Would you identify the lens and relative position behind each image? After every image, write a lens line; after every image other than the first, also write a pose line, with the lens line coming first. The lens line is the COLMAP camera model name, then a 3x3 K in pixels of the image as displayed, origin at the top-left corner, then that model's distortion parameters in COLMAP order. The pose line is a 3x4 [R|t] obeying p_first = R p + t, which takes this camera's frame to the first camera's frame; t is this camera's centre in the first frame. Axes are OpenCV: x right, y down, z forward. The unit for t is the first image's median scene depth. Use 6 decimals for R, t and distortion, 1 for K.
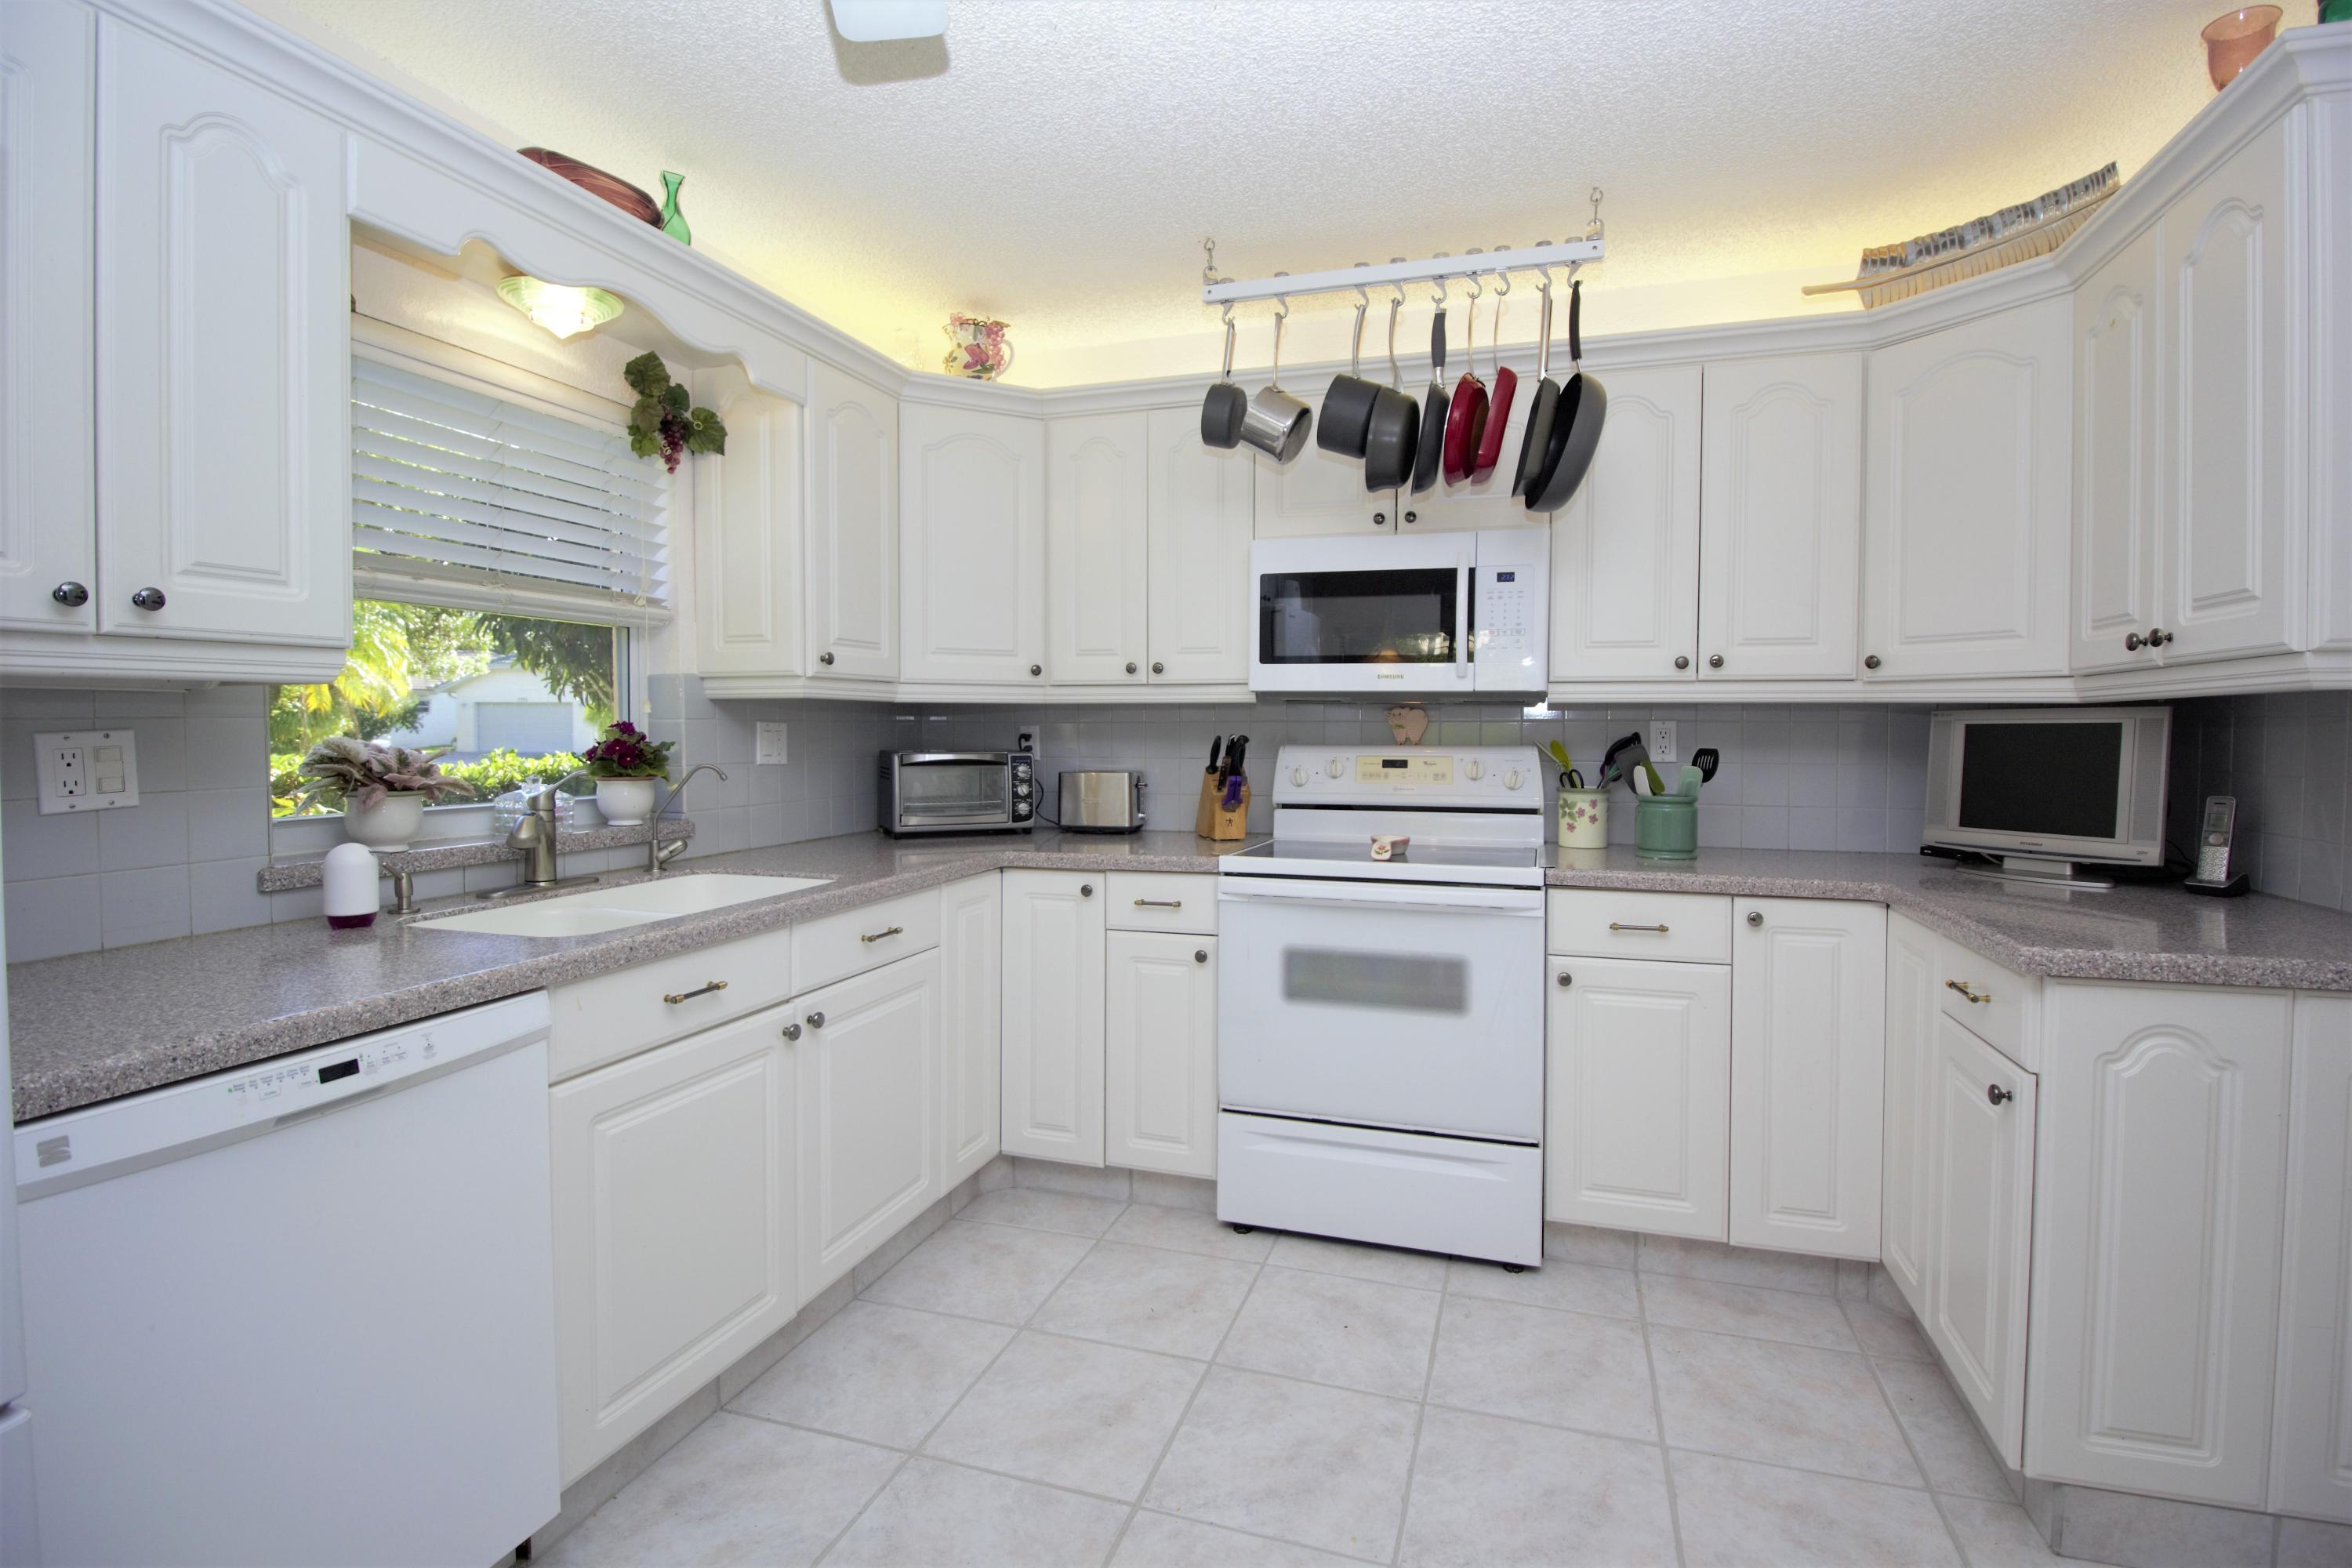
lens RADIAL K [[1102.5, 0, 1190.0], [0, 1102.5, 753.1], [0, 0, 1]] dist [-0.005406, -0.001815]
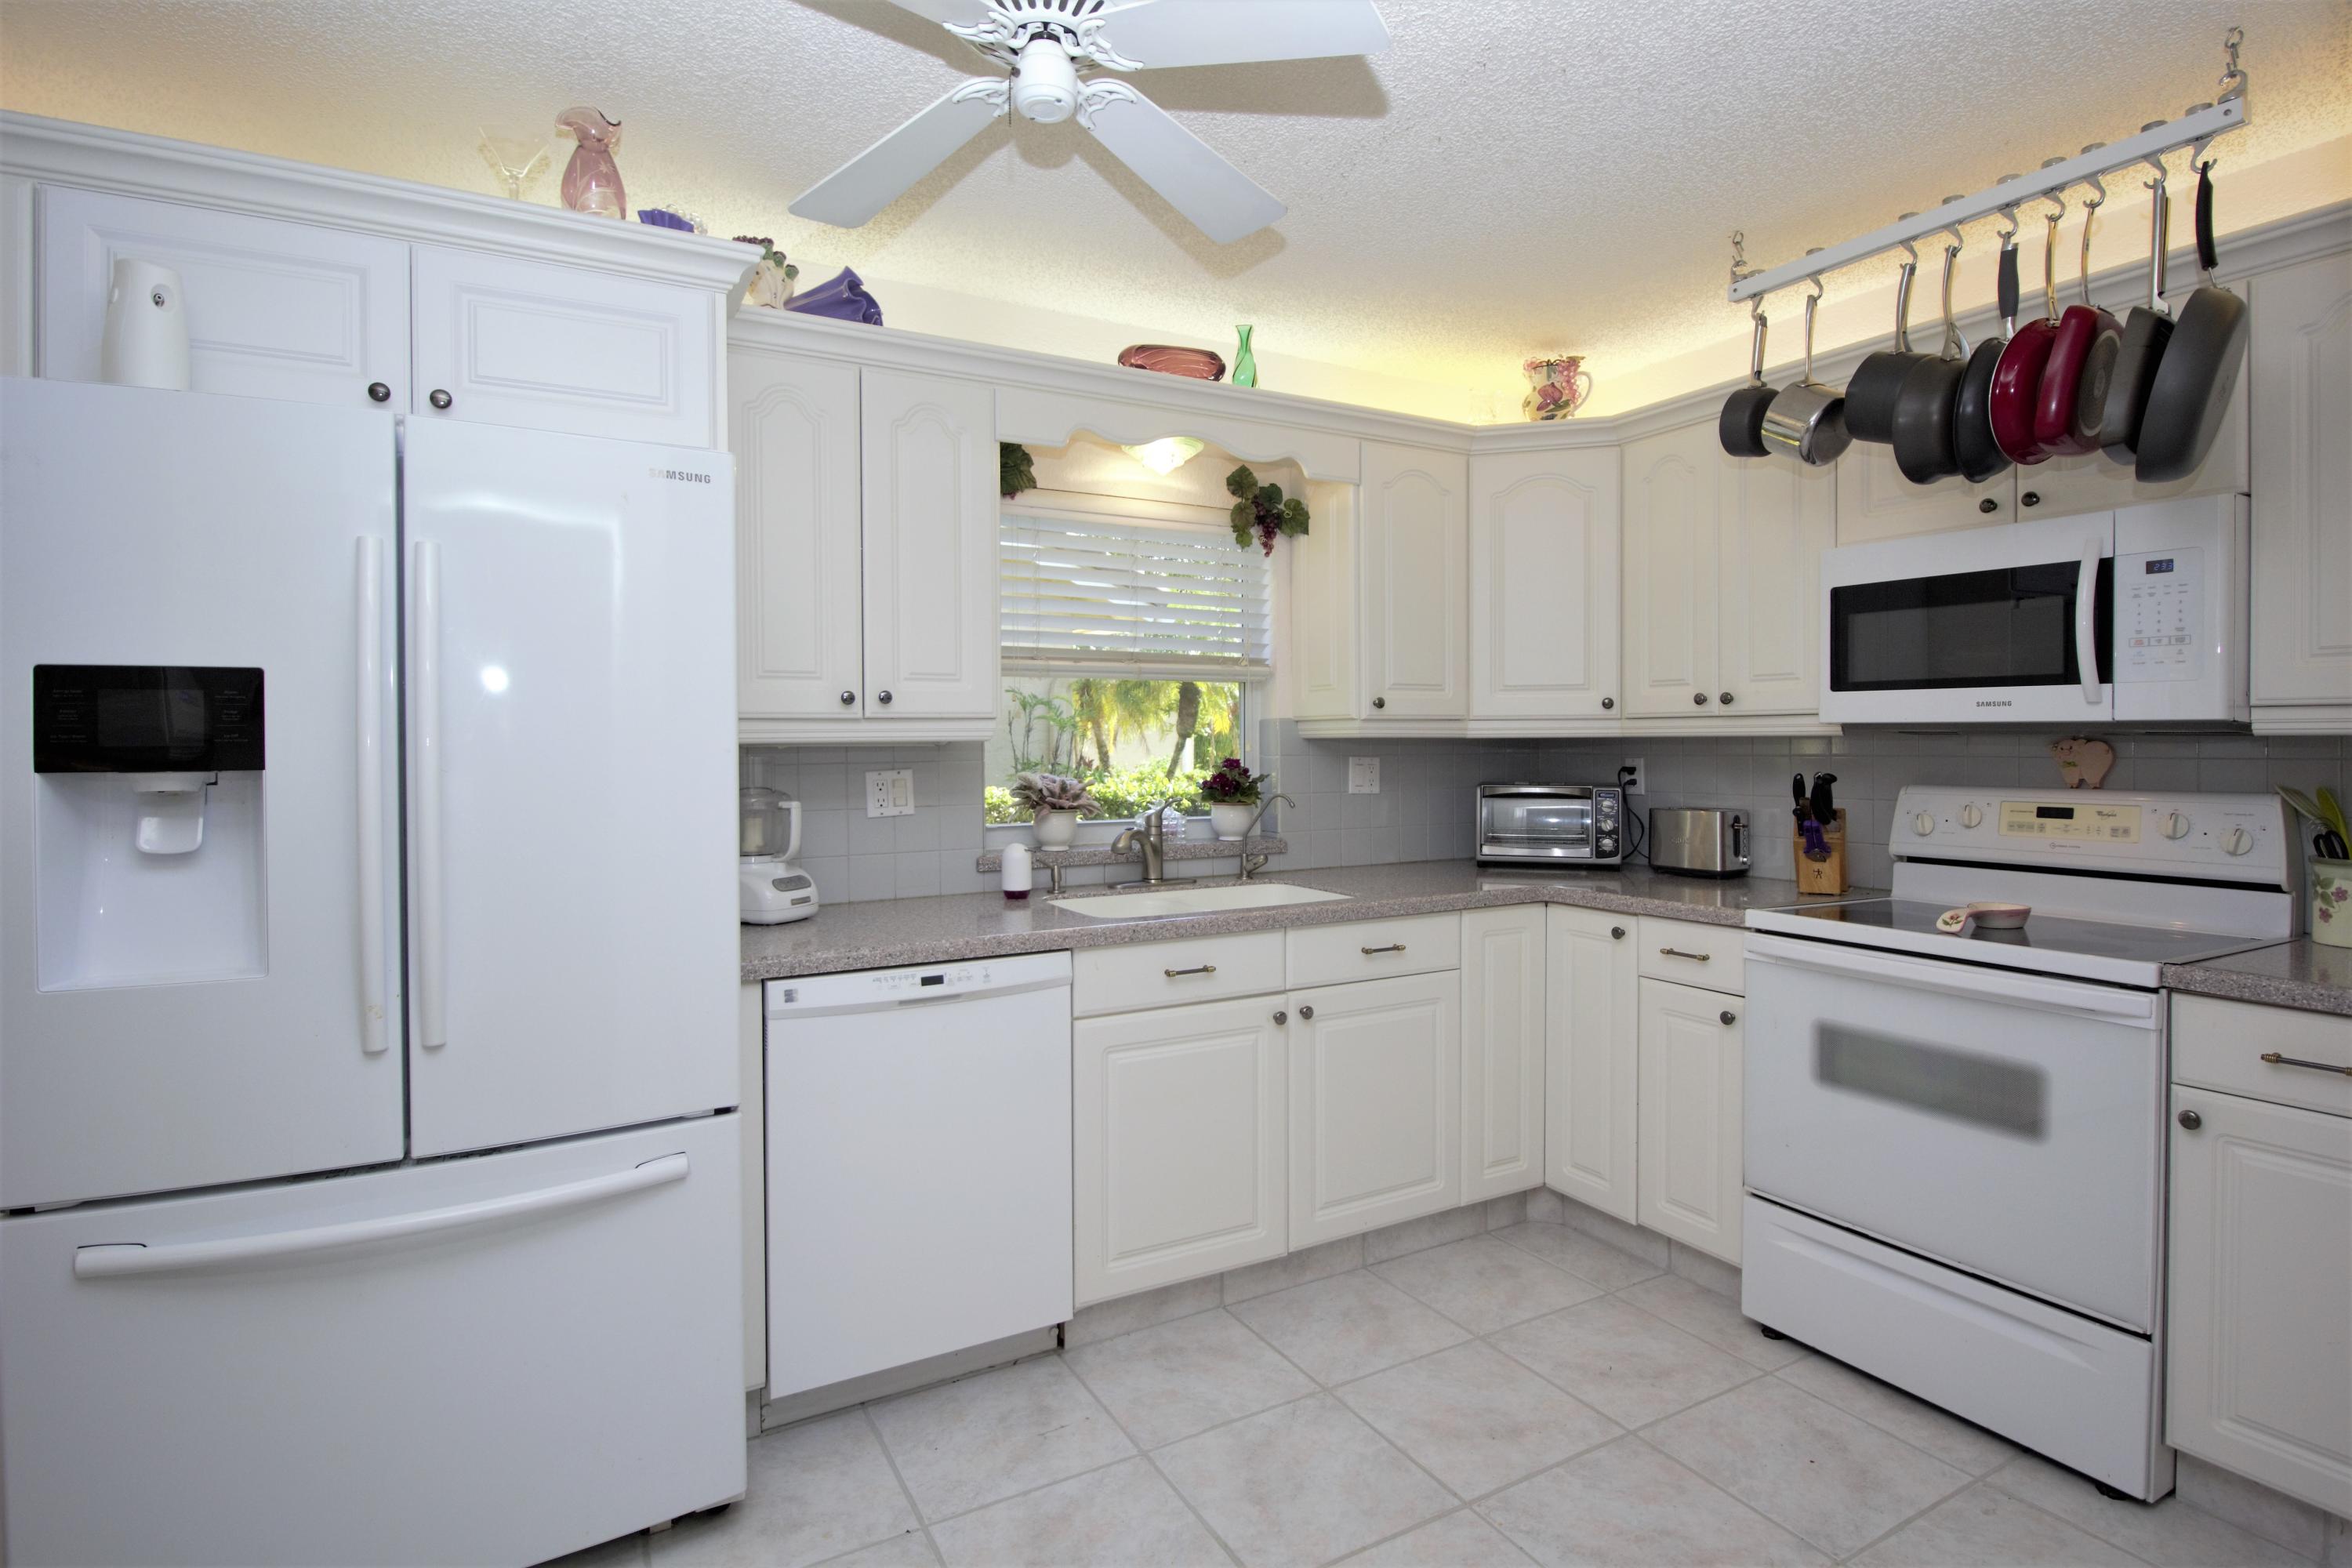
lens RADIAL K [[1170.9, 0, 1174.8], [0, 1170.9, 753.2], [0, 0, 1]] dist [0.013280, -0.016360]
pose [[0.729728, 0.001437, -0.683736, 0.349404], [-0.010801, 0.999897, -0.009426, -0.020664], [0.683652, 0.014264, 0.729669, -0.024224]]
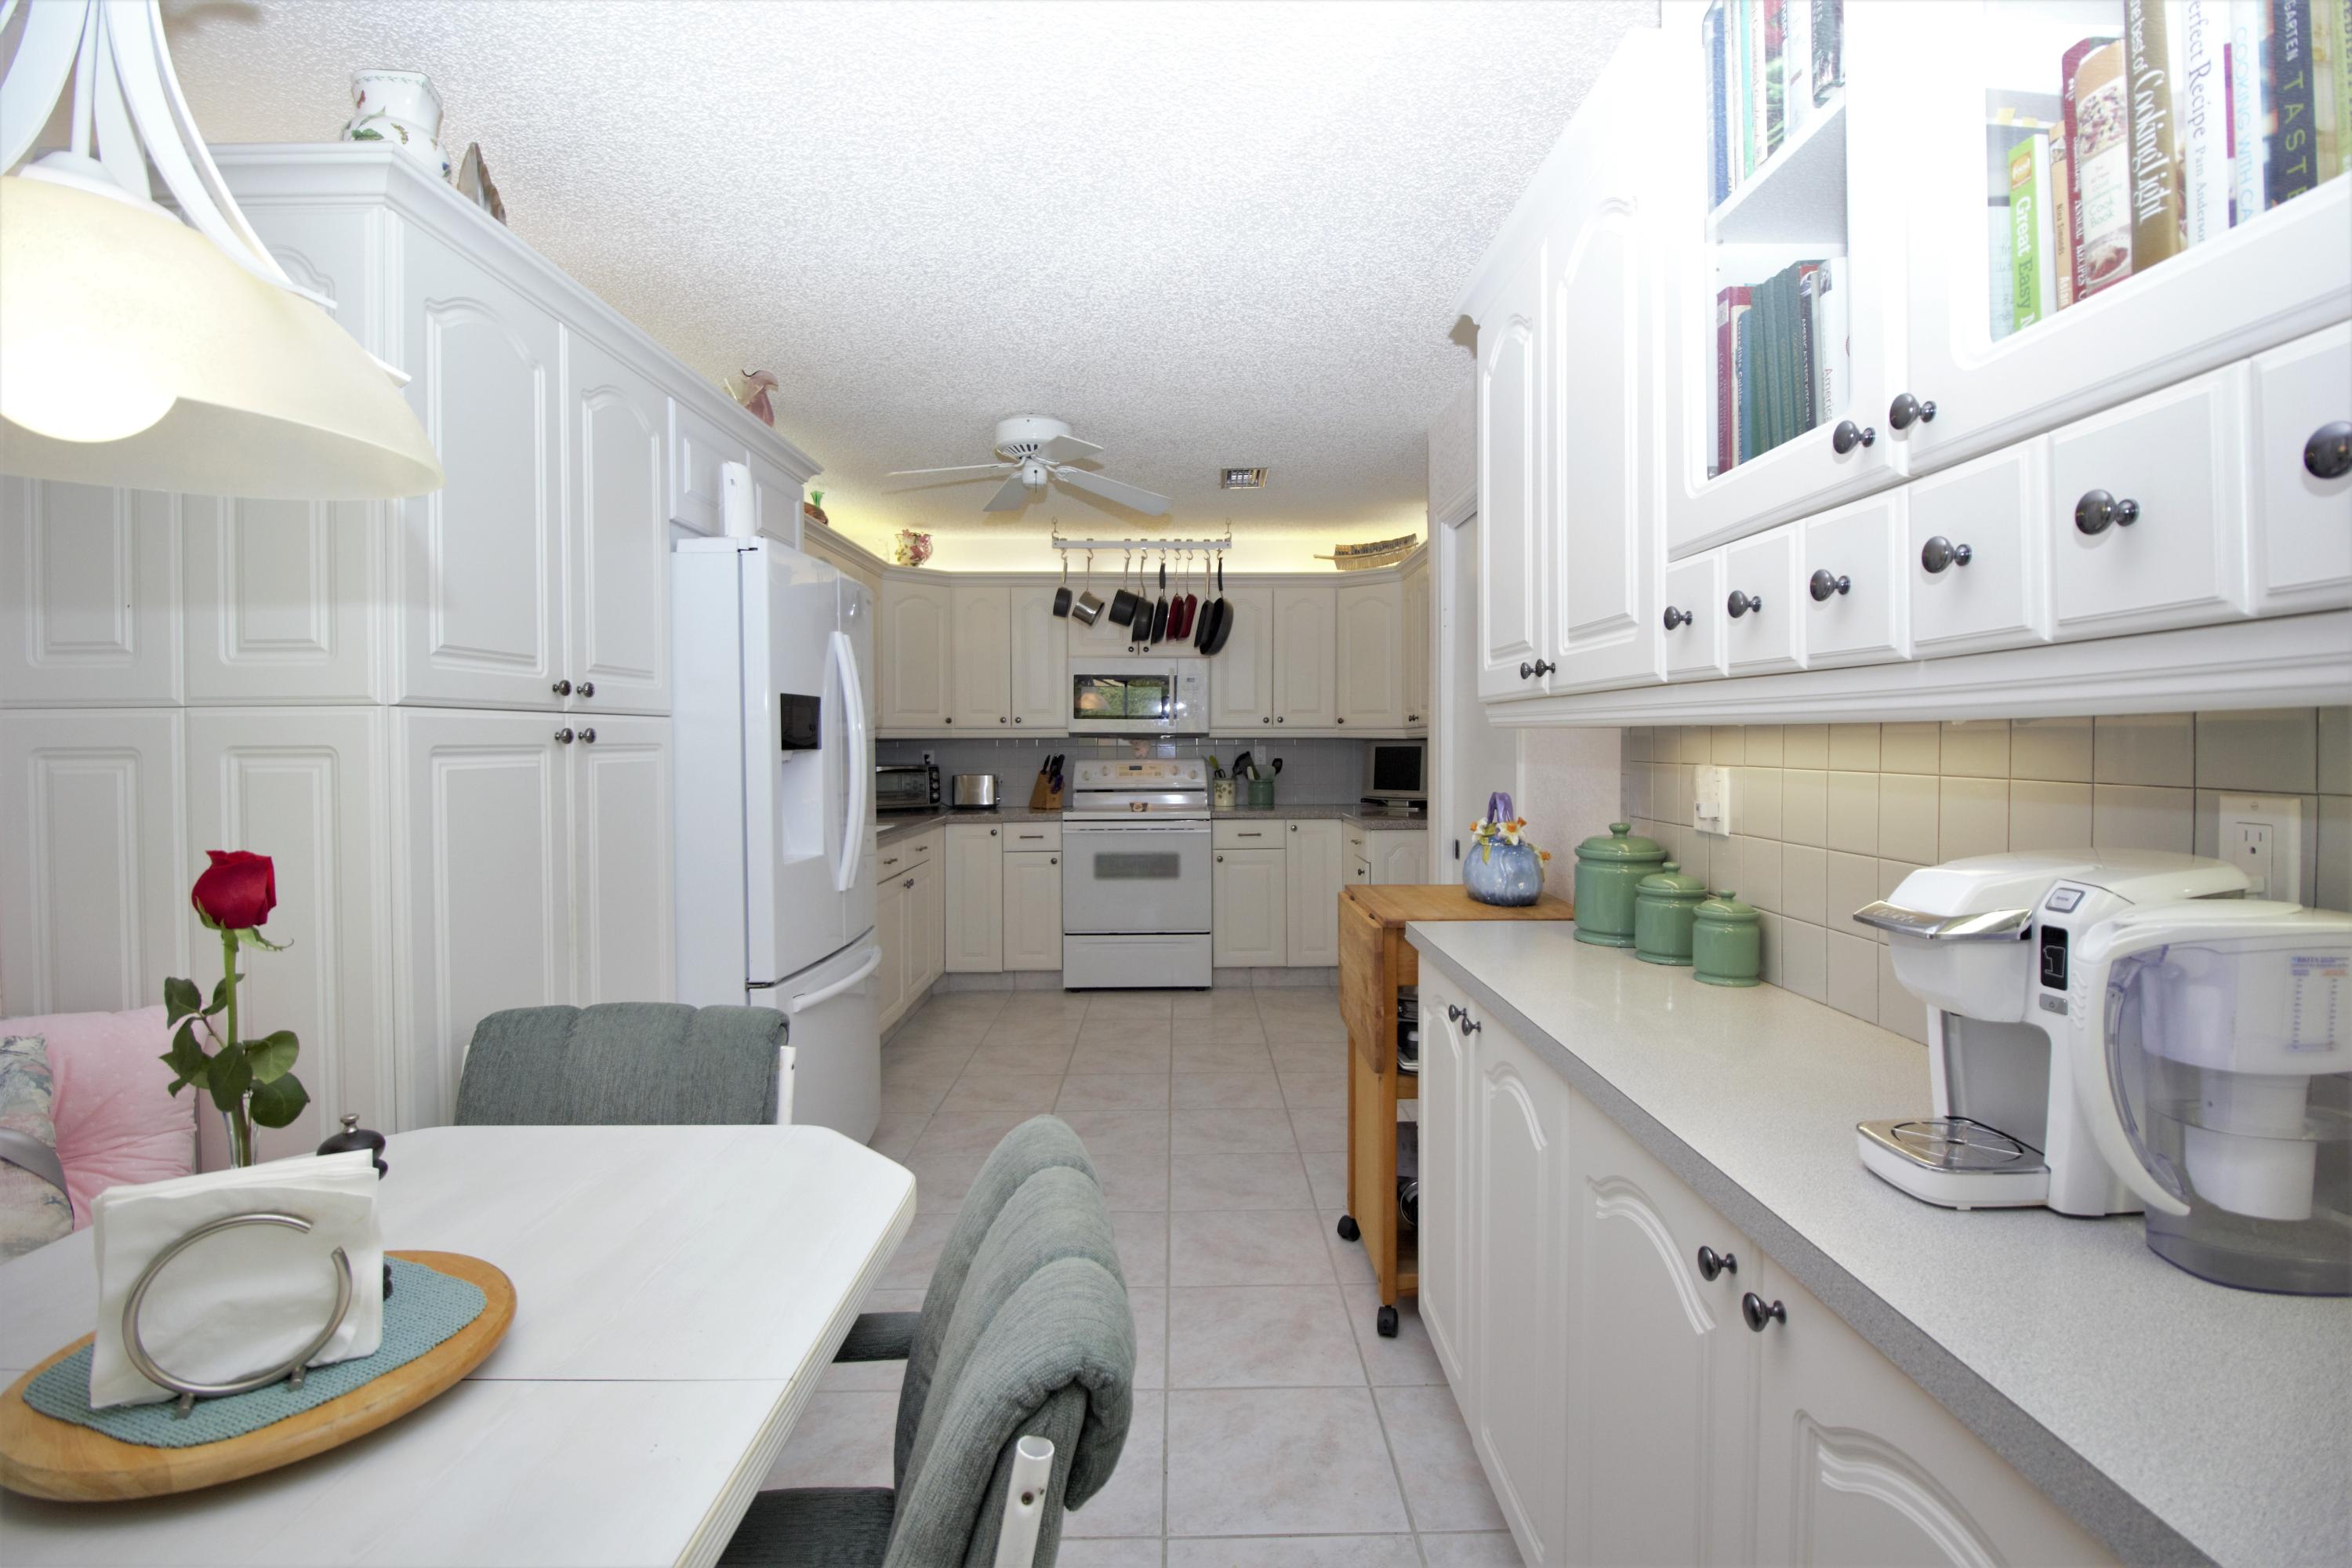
lens RADIAL K [[1102.5, 0, 1190.0], [0, 1102.5, 753.1], [0, 0, 1]] dist [-0.005406, -0.001815]
pose [[0.947241, -0.008910, 0.320399, -0.421246], [0.014754, 0.999766, -0.015817, 0.018662], [-0.320183, 0.019709, 0.947151, -1.078652]]
